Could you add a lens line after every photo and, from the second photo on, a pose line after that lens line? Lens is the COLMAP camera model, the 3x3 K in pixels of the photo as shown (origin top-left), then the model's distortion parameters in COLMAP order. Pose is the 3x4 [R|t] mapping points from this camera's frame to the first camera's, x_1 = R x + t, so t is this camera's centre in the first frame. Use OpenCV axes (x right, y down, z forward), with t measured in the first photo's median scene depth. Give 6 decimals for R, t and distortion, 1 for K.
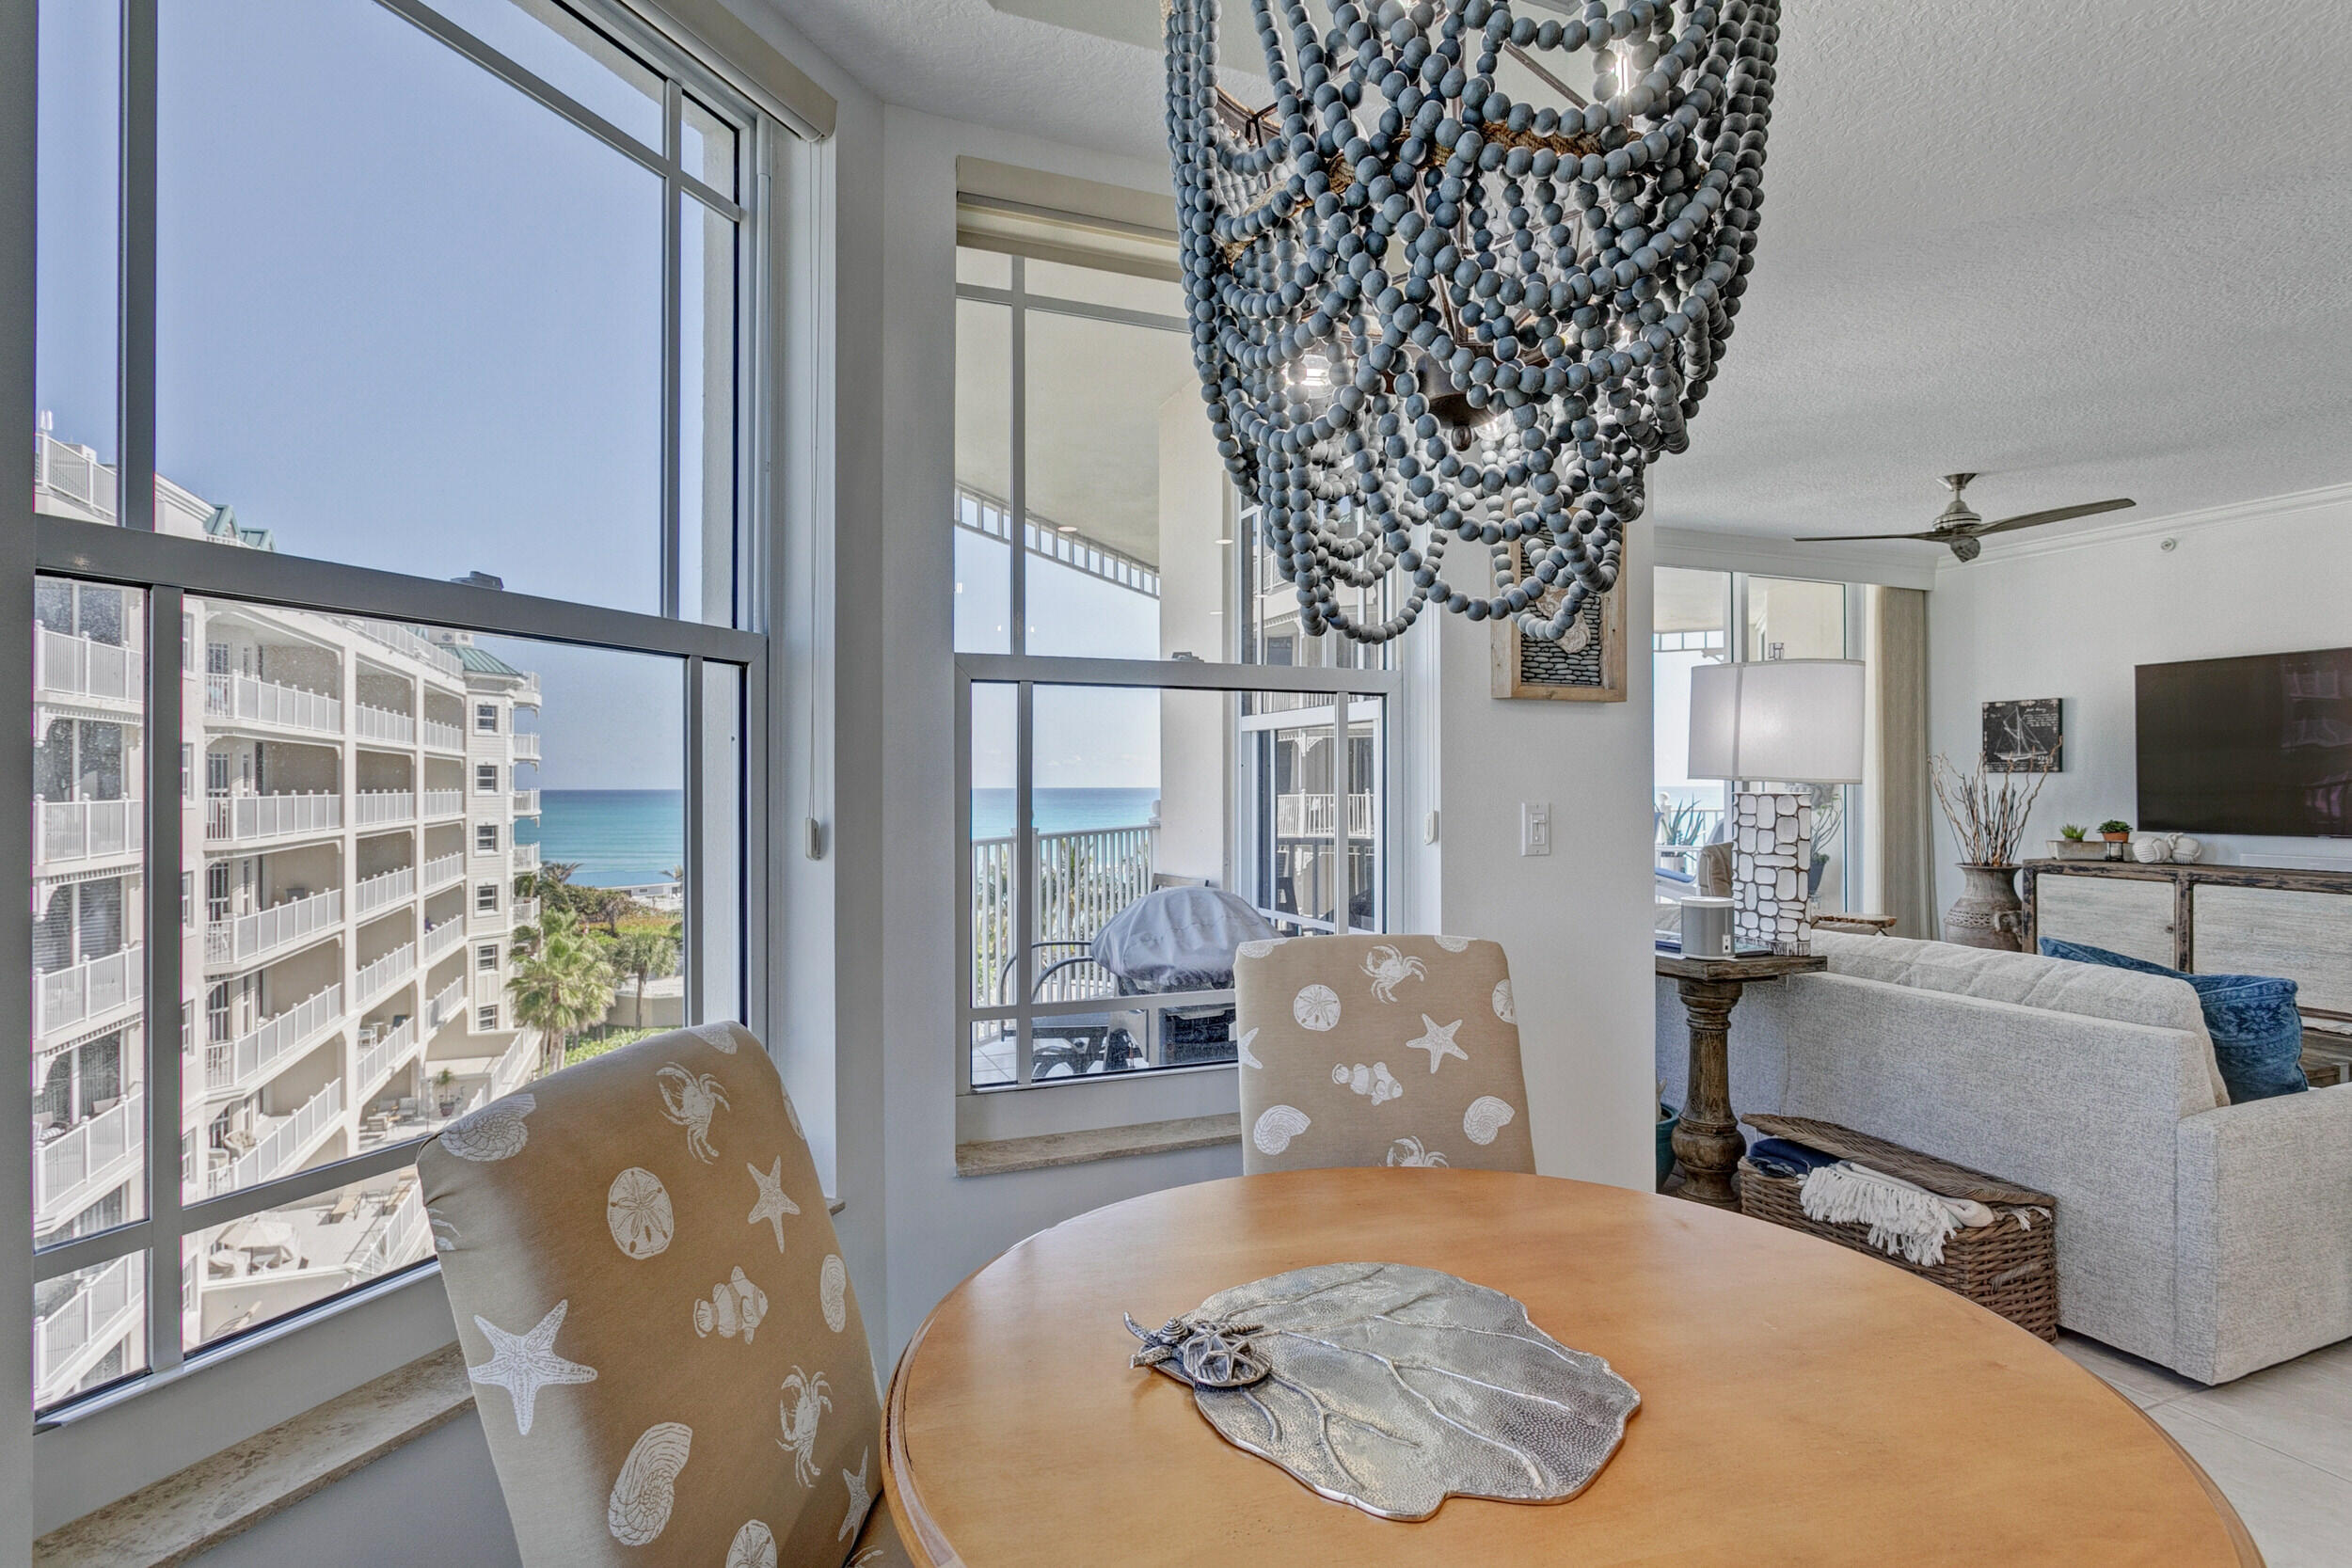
lens RADIAL K [[1176.3, 0, 1183.2], [0, 1176.3, 776.8], [0, 0, 1]] dist [-0.005373, 0.003913]
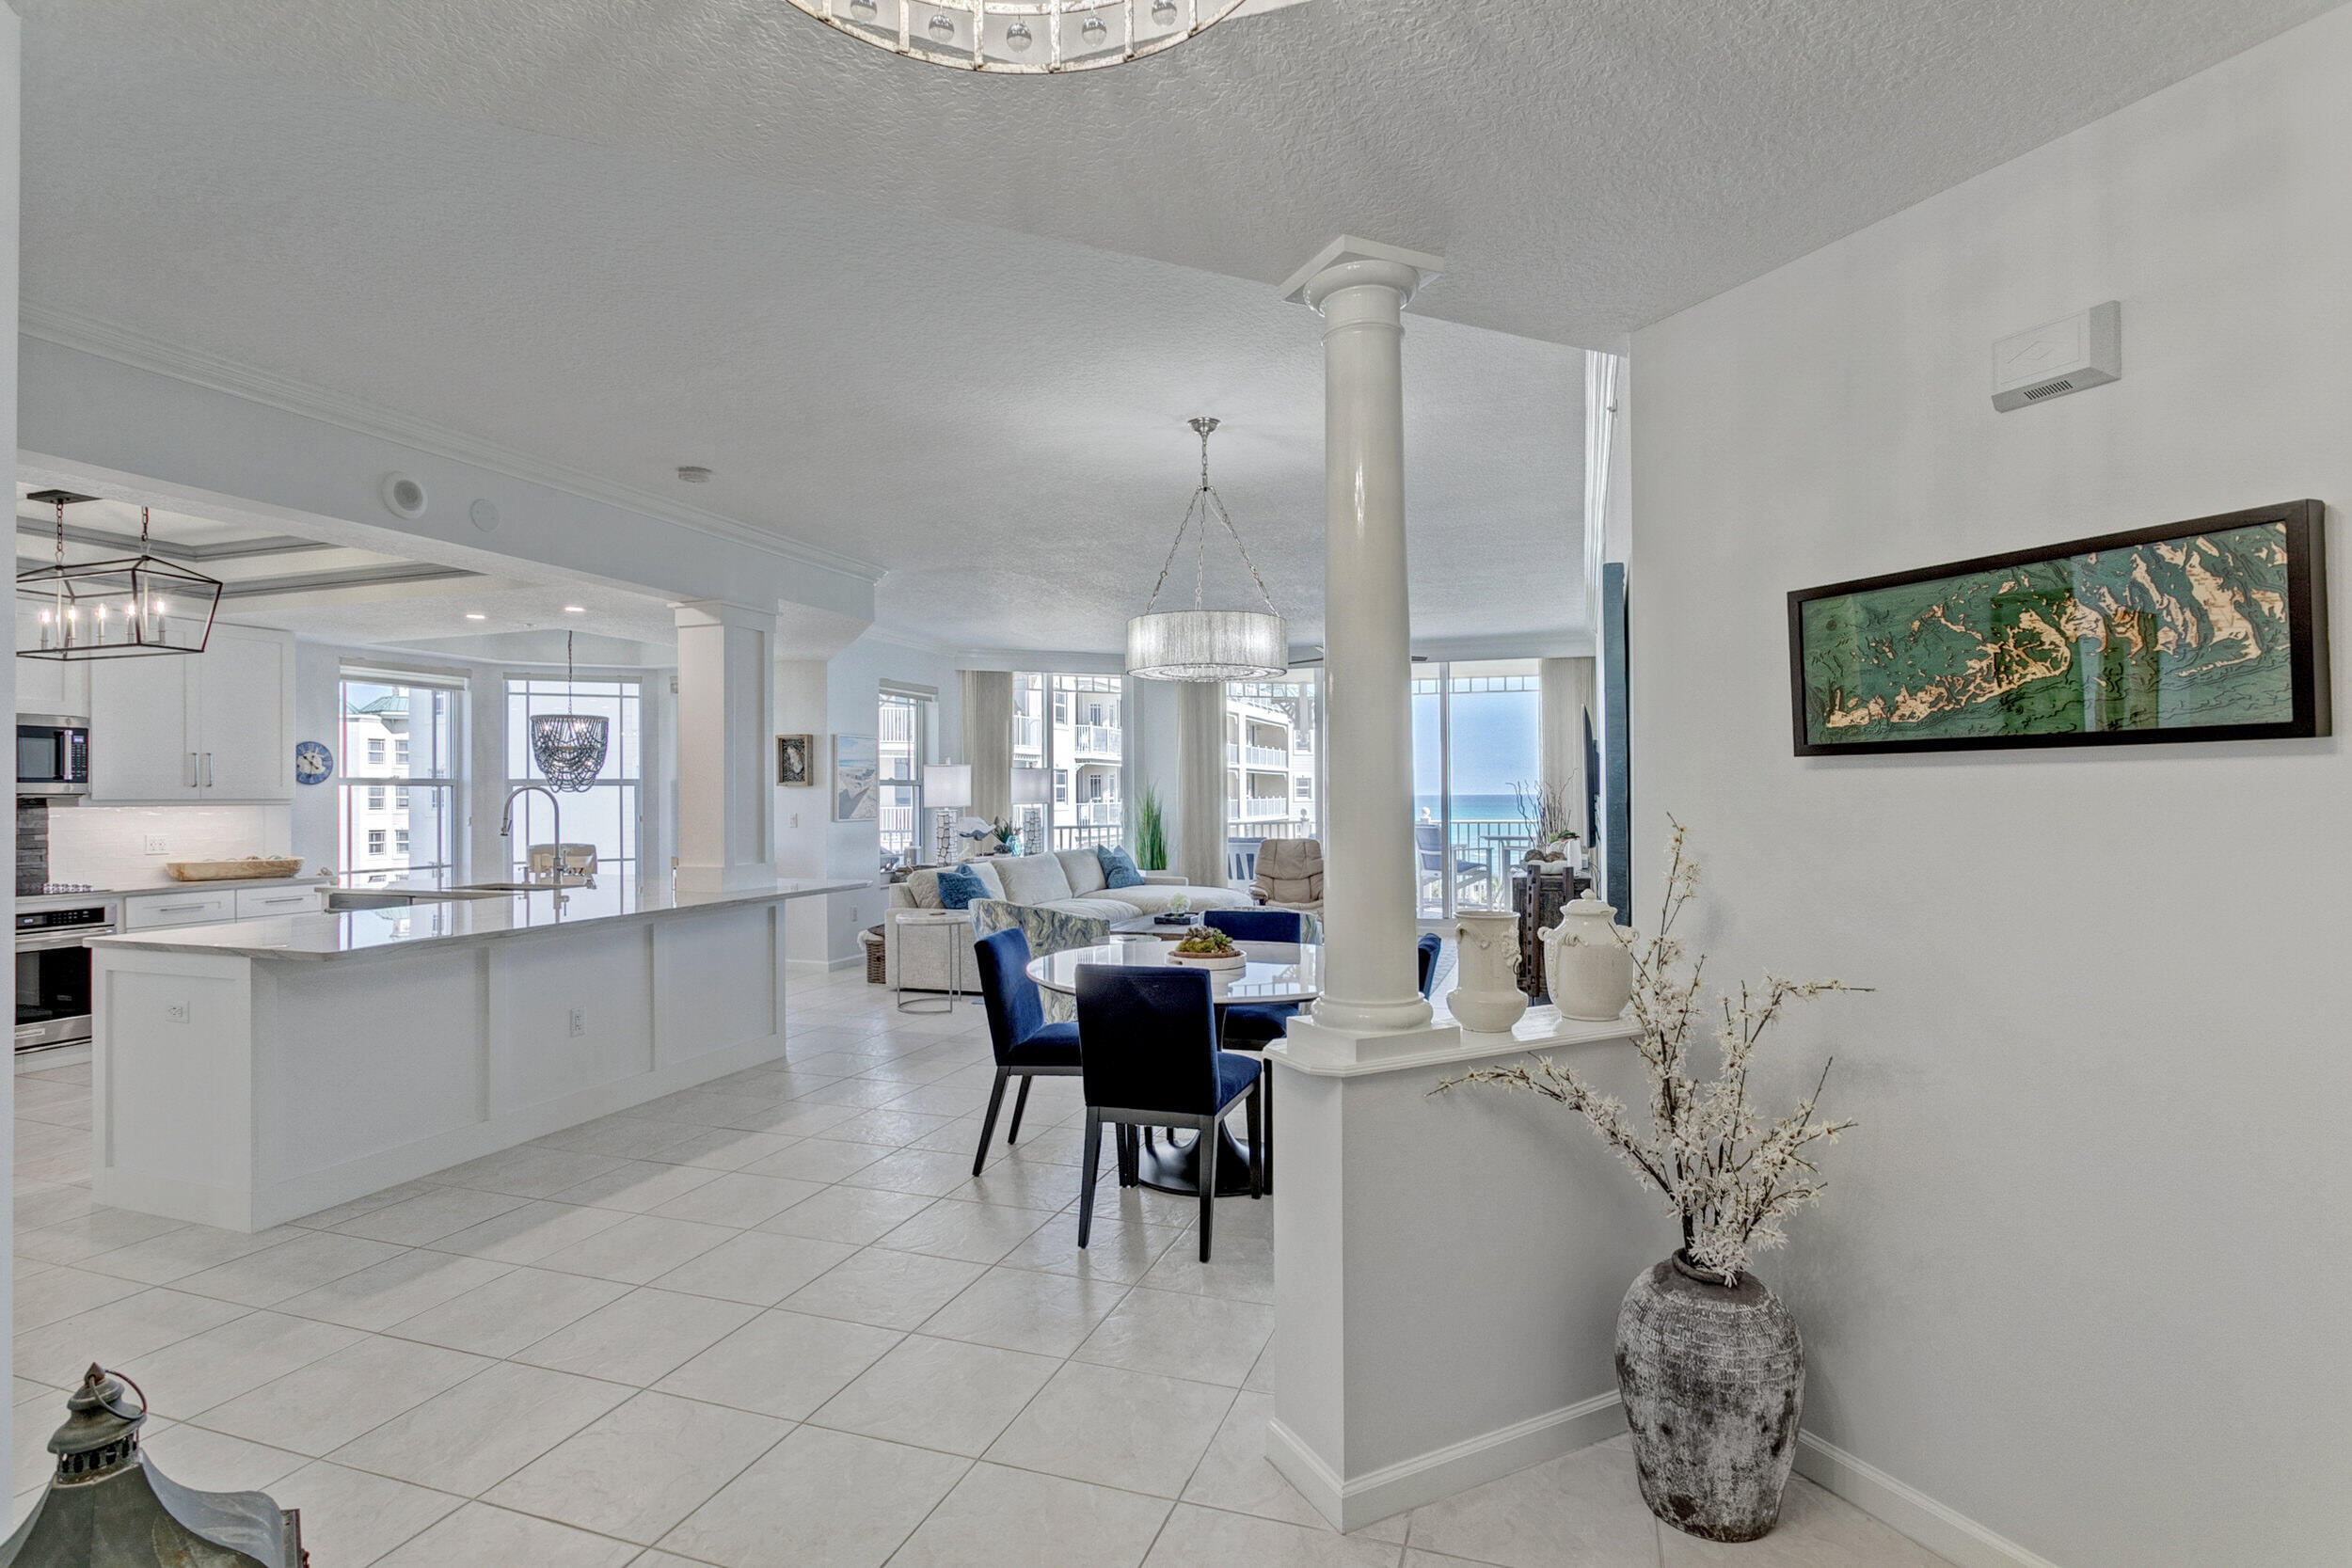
lens RADIAL K [[1176.3, 0, 1186.5], [0, 1176.3, 780.9], [0, 0, 1]] dist [-0.005373, 0.003913]
pose [[0.745542, -0.009586, -0.666389, 1.229645], [0.009046, 0.999950, -0.004265, -0.017218], [0.666397, -0.002848, 0.745592, -0.311970]]
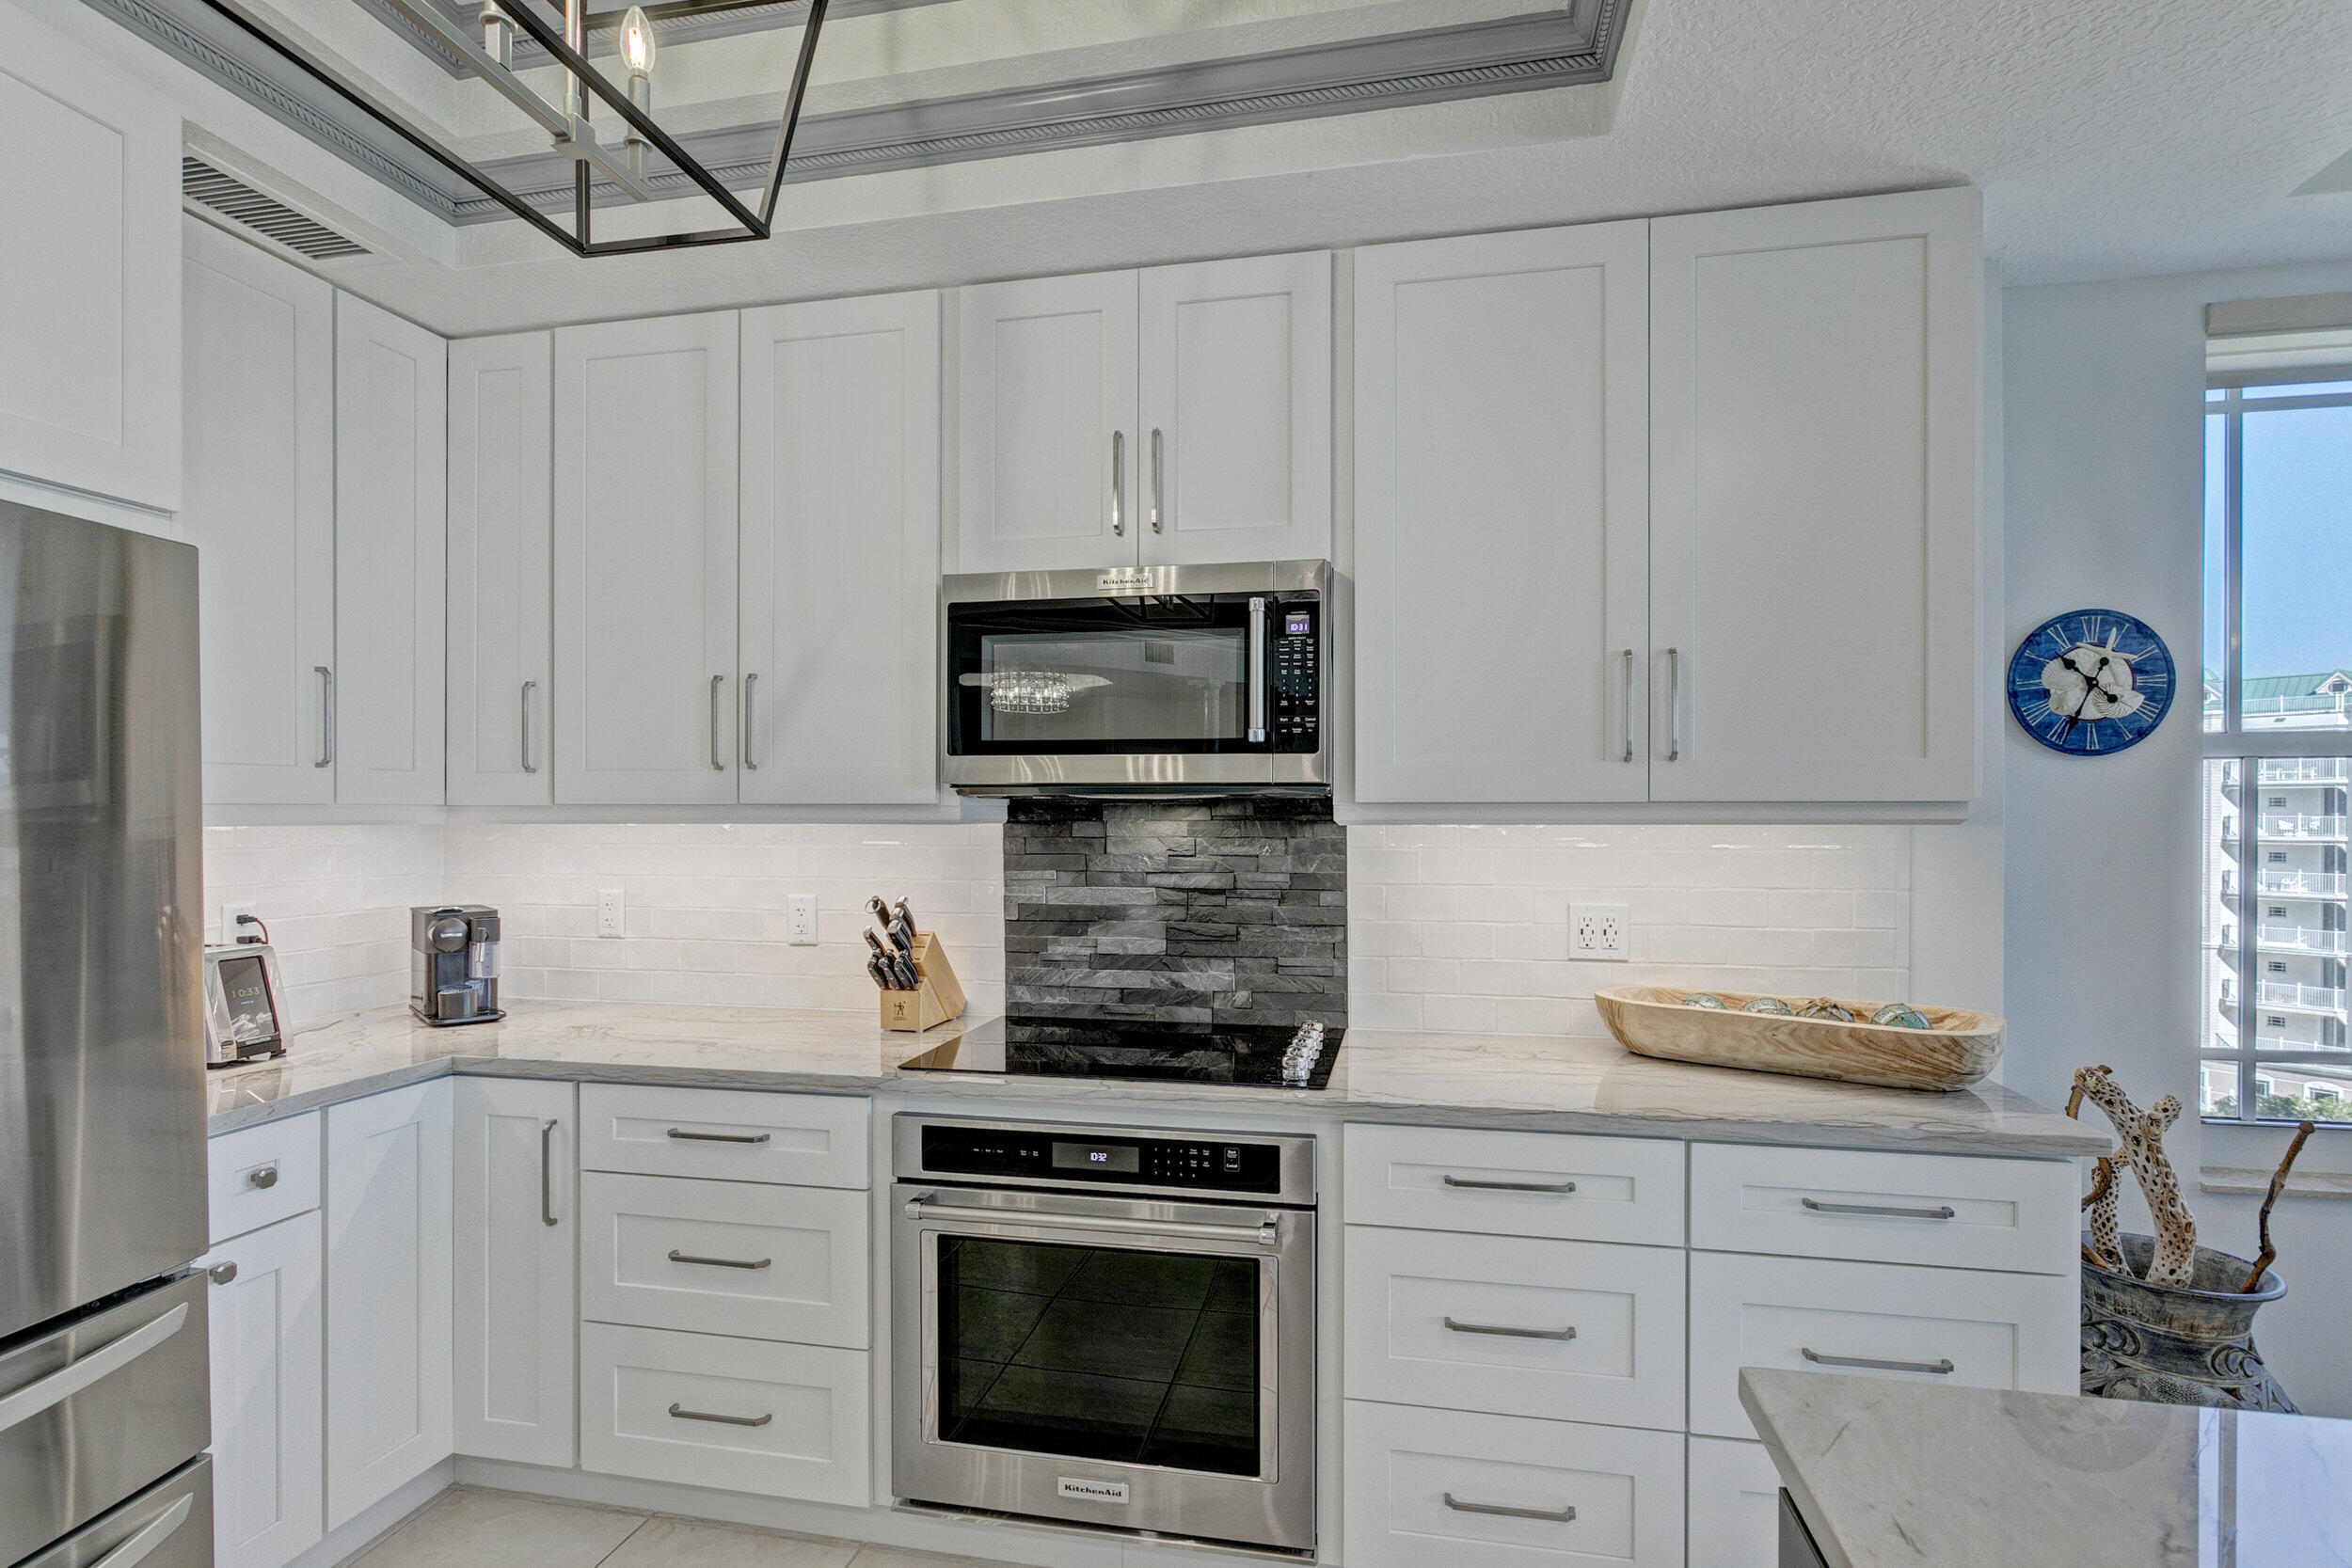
lens RADIAL K [[1176.3, 0, 1188.8], [0, 1176.3, 810.3], [0, 0, 1]] dist [-0.005373, 0.003913]
pose [[-0.555798, 0.003044, -0.831312, 0.344165], [0.008738, 0.999959, -0.002181, -0.012141], [0.831272, -0.008476, -0.555802, -0.078041]]
